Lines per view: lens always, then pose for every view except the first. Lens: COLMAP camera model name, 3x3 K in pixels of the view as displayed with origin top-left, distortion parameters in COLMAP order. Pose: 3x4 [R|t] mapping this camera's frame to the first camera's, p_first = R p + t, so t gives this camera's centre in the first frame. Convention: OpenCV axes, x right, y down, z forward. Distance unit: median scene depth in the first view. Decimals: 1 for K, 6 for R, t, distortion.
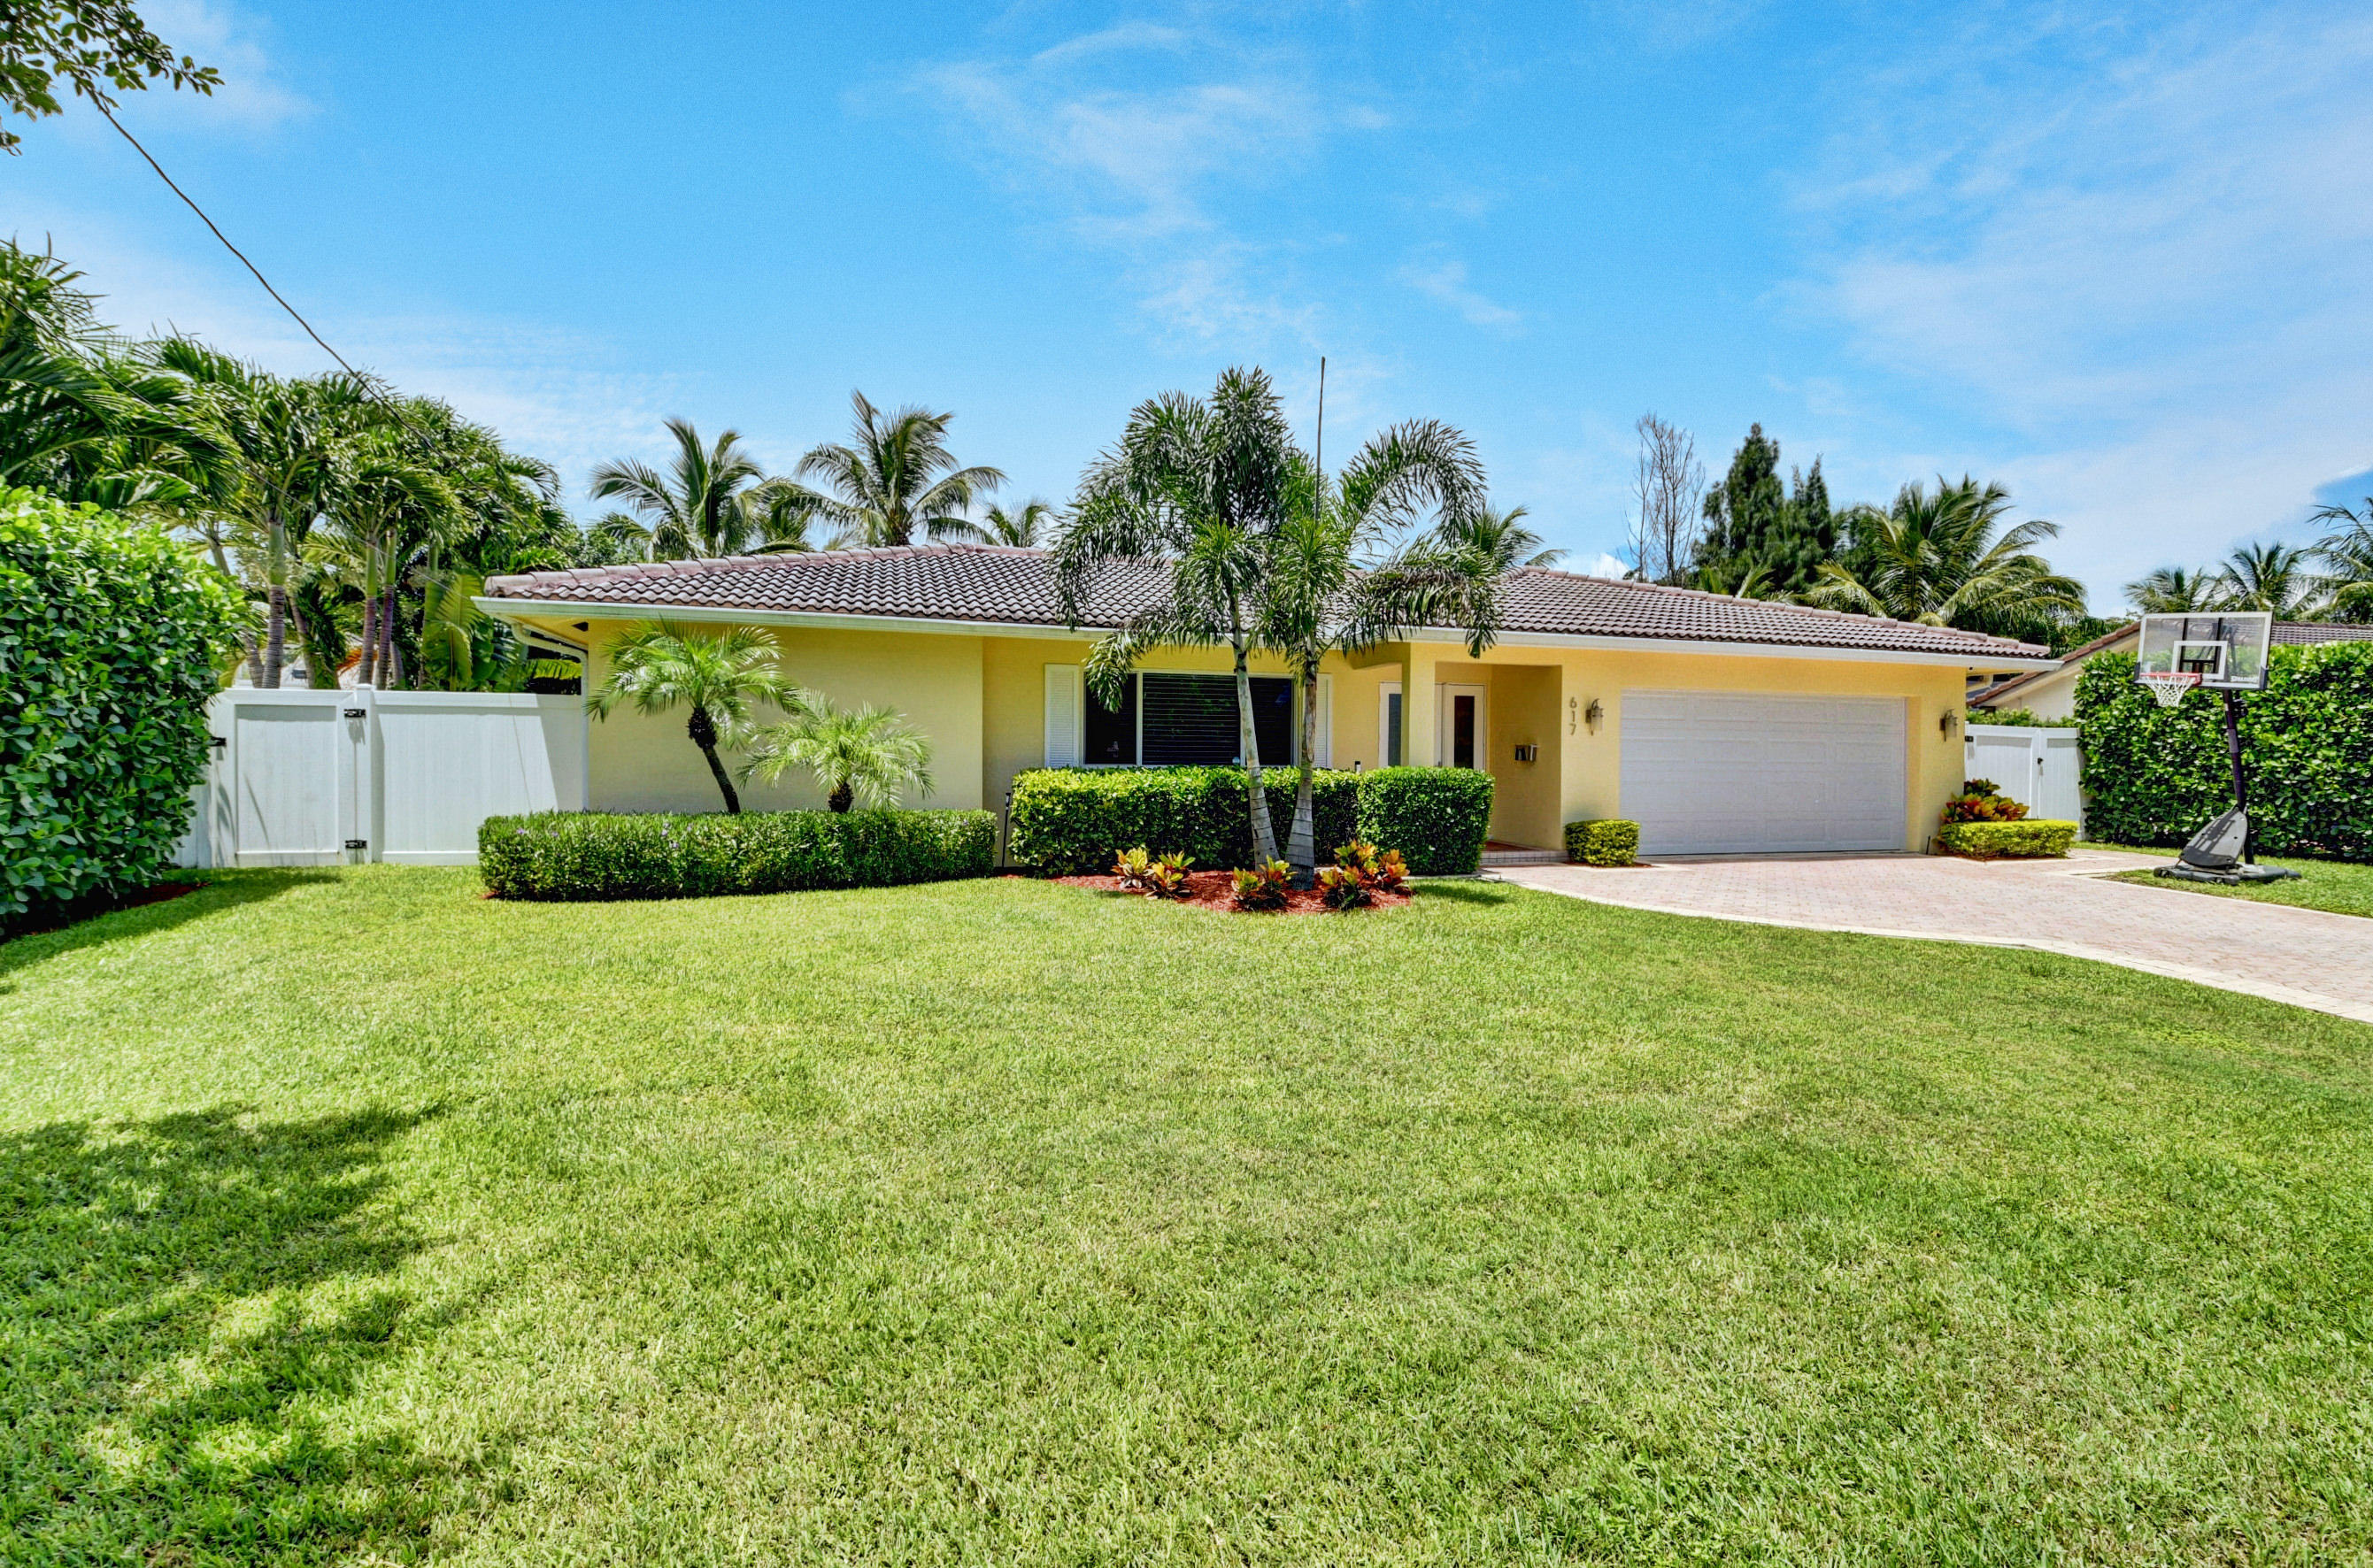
lens RADIAL K [[1055.8, 0, 1186.5], [0, 1055.8, 784.0], [0, 0, 1]] dist [-0.000714, -0.016703]
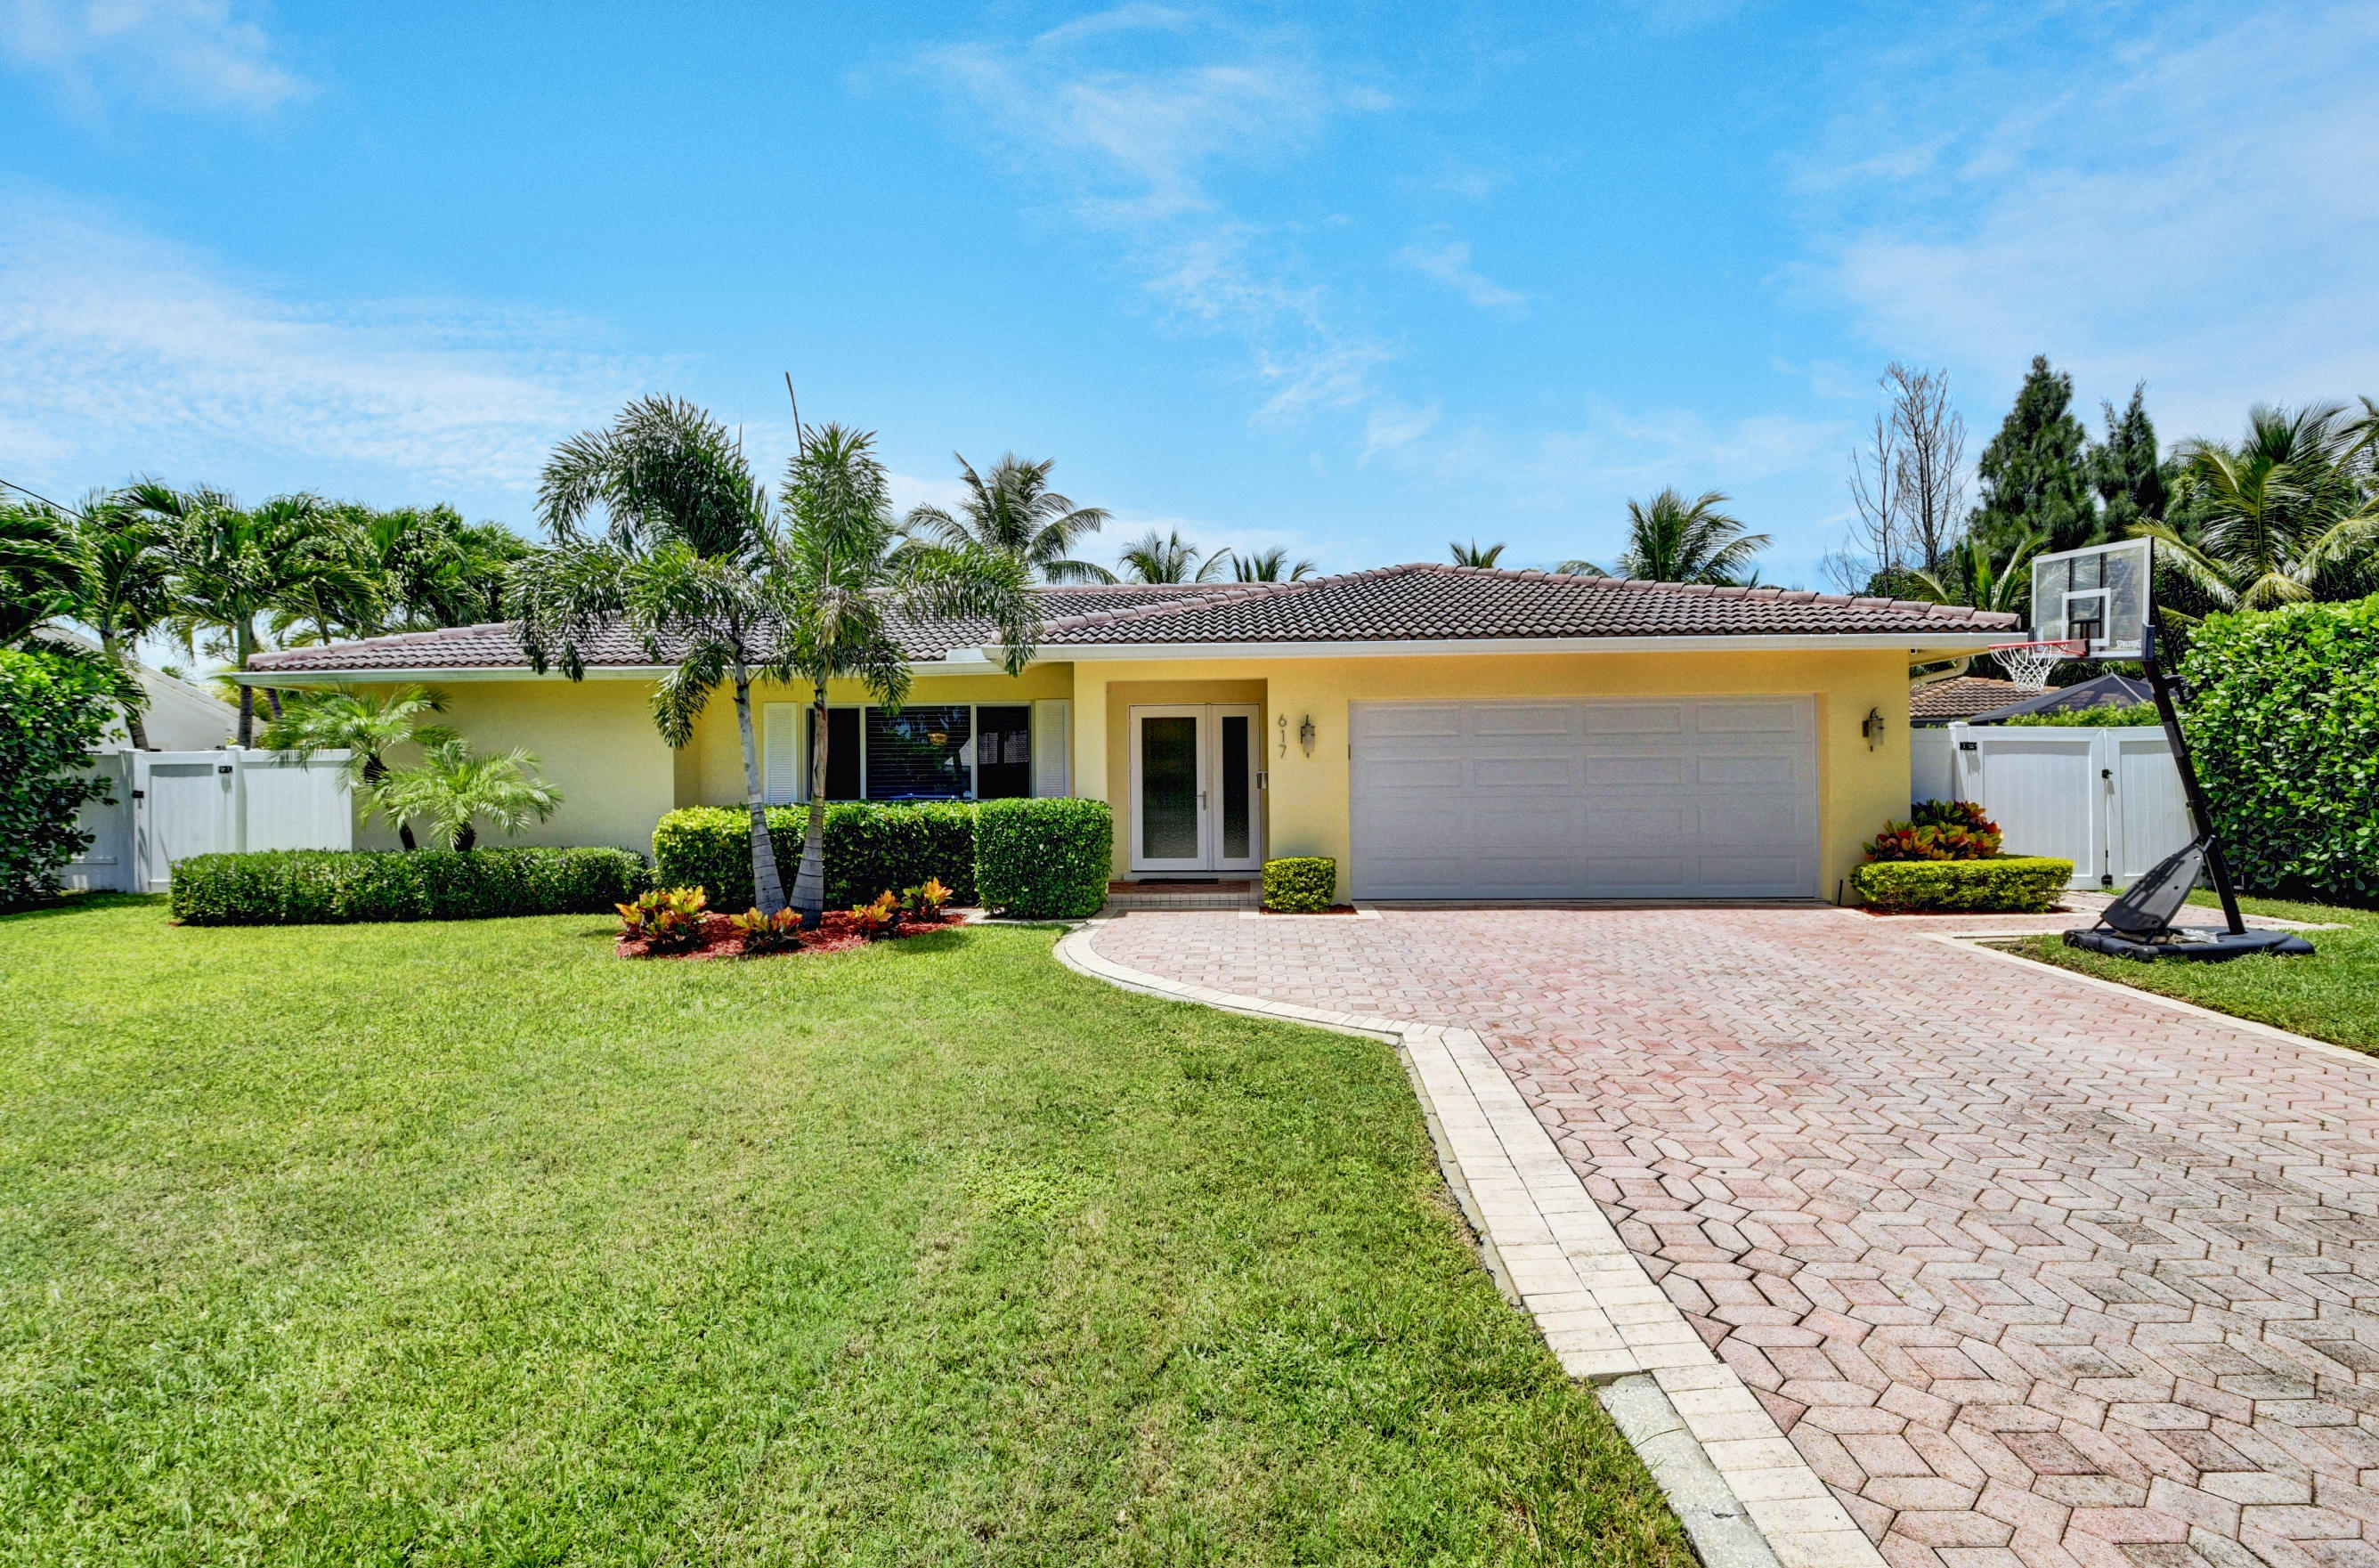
lens RADIAL K [[1058.6, 0, 1189.5], [0, 1058.6, 784.0], [0, 0, 1]] dist [-0.000714, -0.016703]
pose [[0.947273, -0.020216, -0.319789, 0.492332], [0.010525, 0.999432, -0.032005, 0.001058], [0.320254, 0.026952, 0.946948, 0.141089]]
